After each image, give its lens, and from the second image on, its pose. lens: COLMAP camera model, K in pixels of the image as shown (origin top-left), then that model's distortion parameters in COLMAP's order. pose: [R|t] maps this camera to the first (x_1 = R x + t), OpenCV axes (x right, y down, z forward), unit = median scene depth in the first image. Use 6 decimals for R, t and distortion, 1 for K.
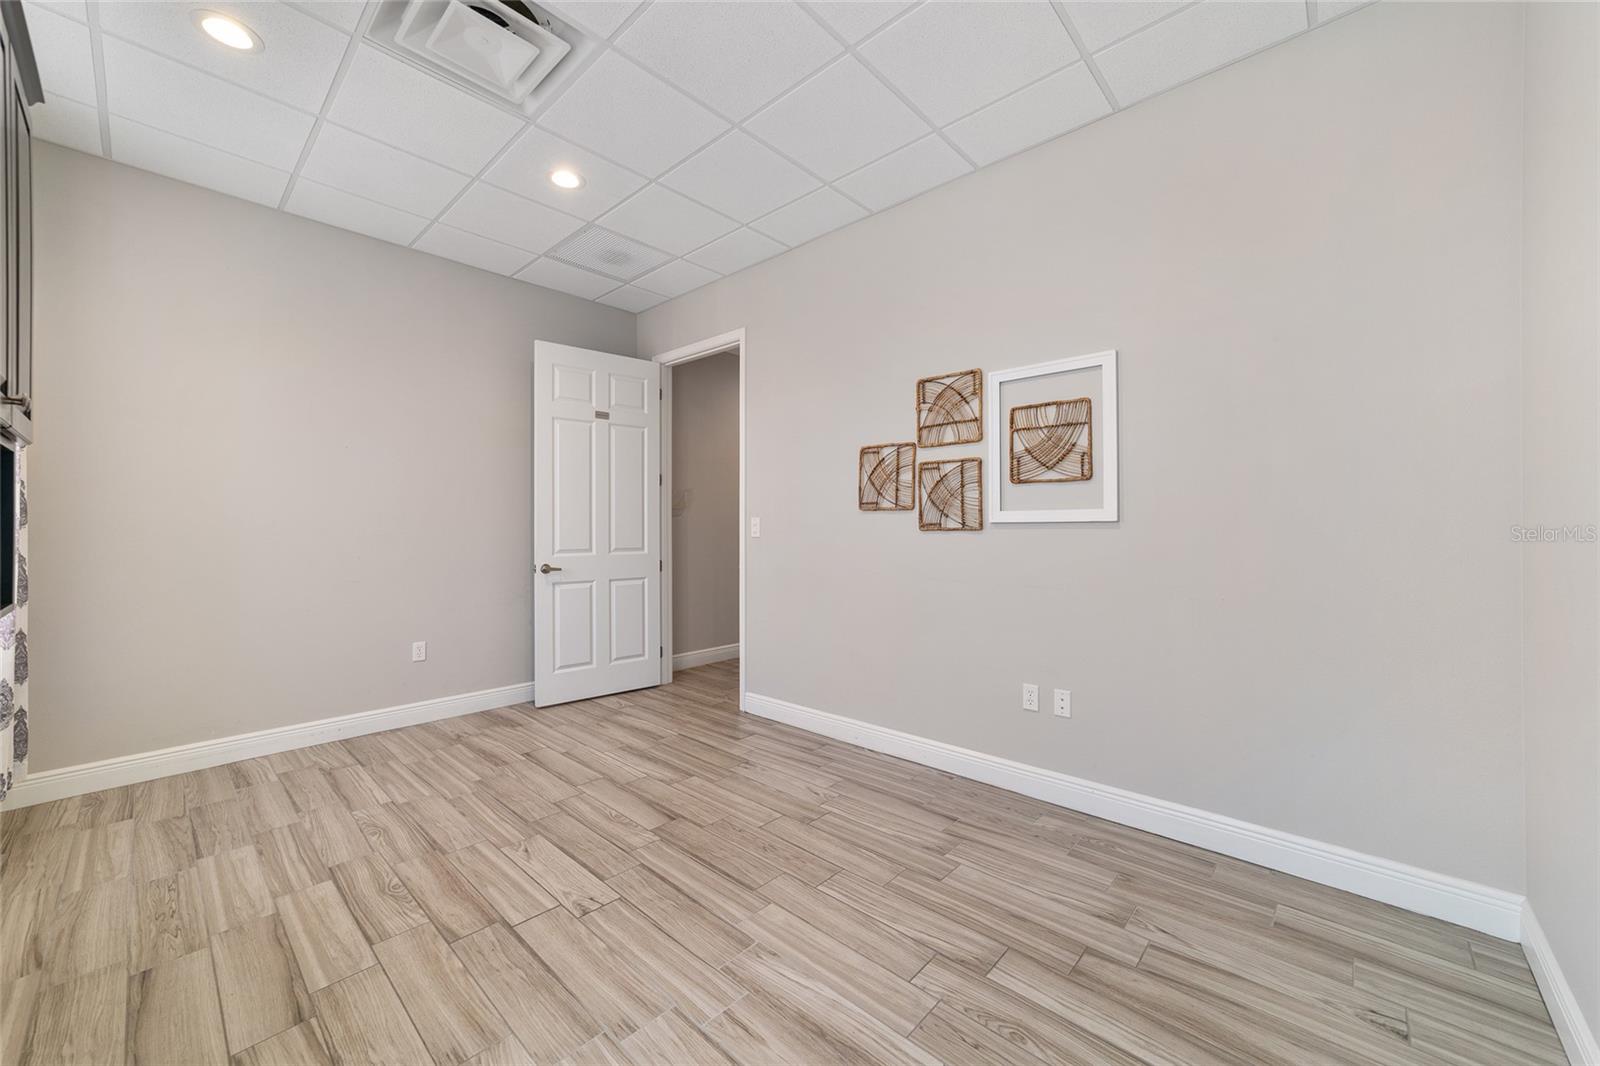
lens RADIAL K [[613.0, 0, 795.0], [0, 613.0, 530.2], [0, 0, 1]] dist [-0.018777, 0.008229]
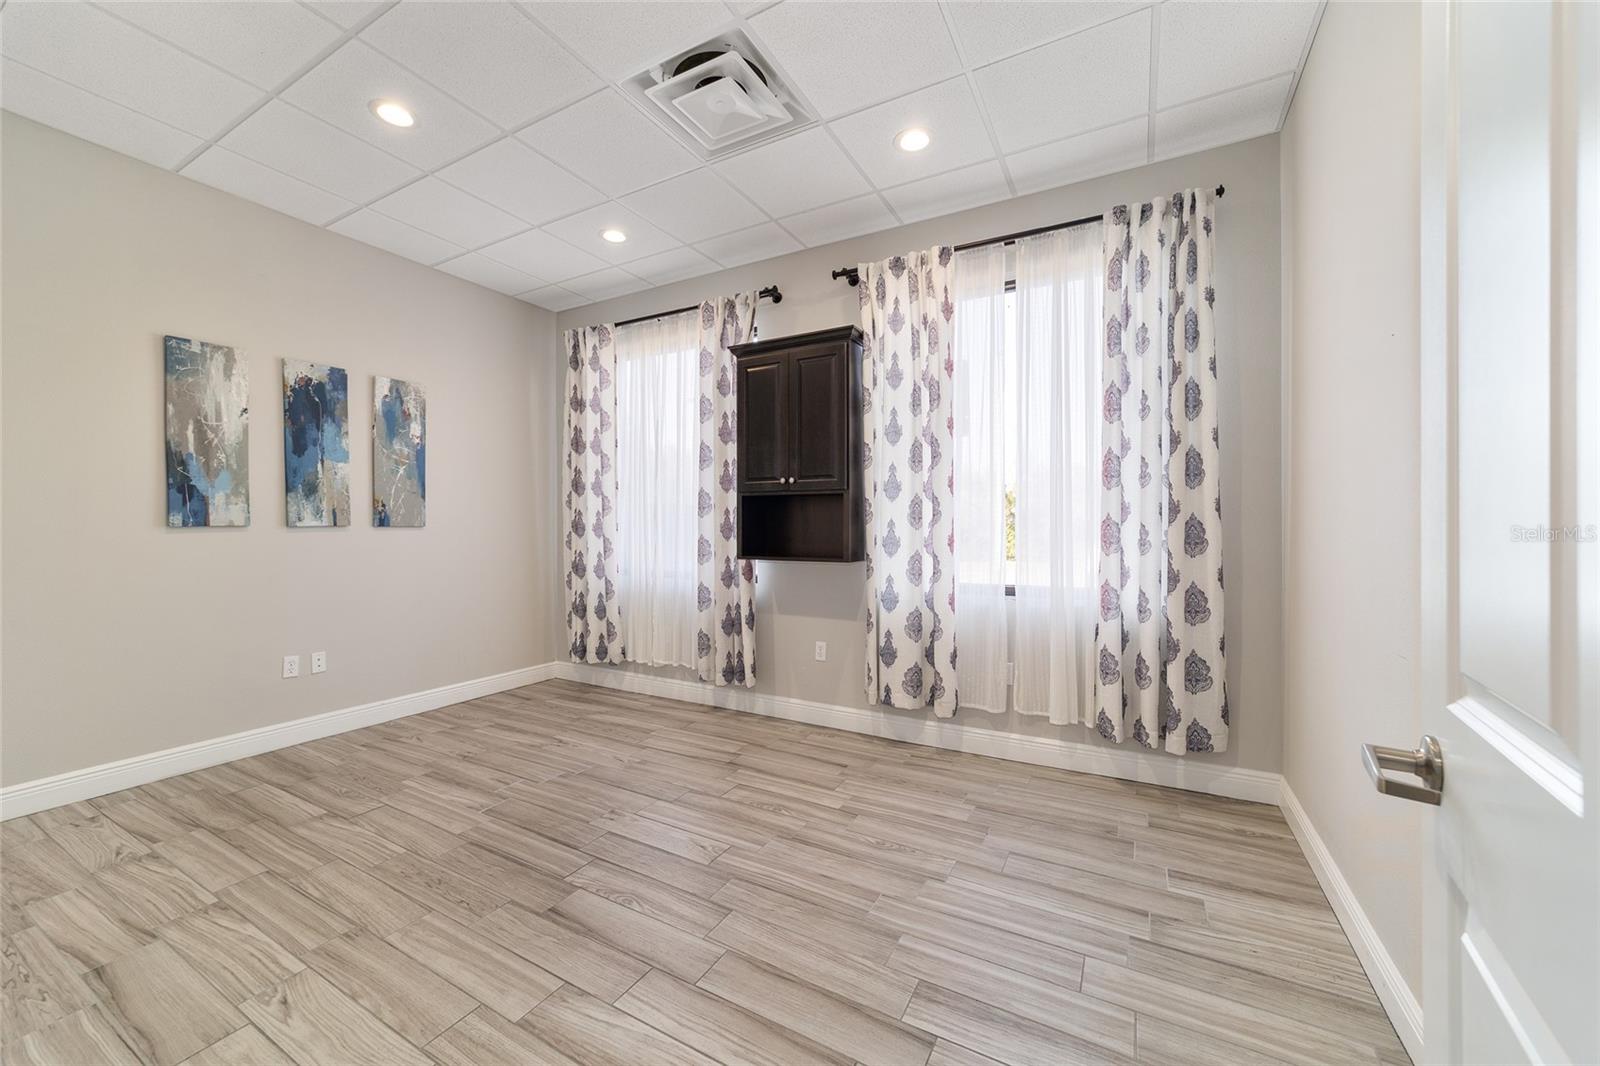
lens RADIAL K [[613.0, 0, 795.0], [0, 613.0, 530.2], [0, 0, 1]] dist [-0.018777, 0.008229]
pose [[-0.972700, 0.003207, -0.232045, -0.366225], [0.001369, 0.999966, 0.008082, -0.004910], [0.232063, 0.007544, -0.972672, 2.060049]]
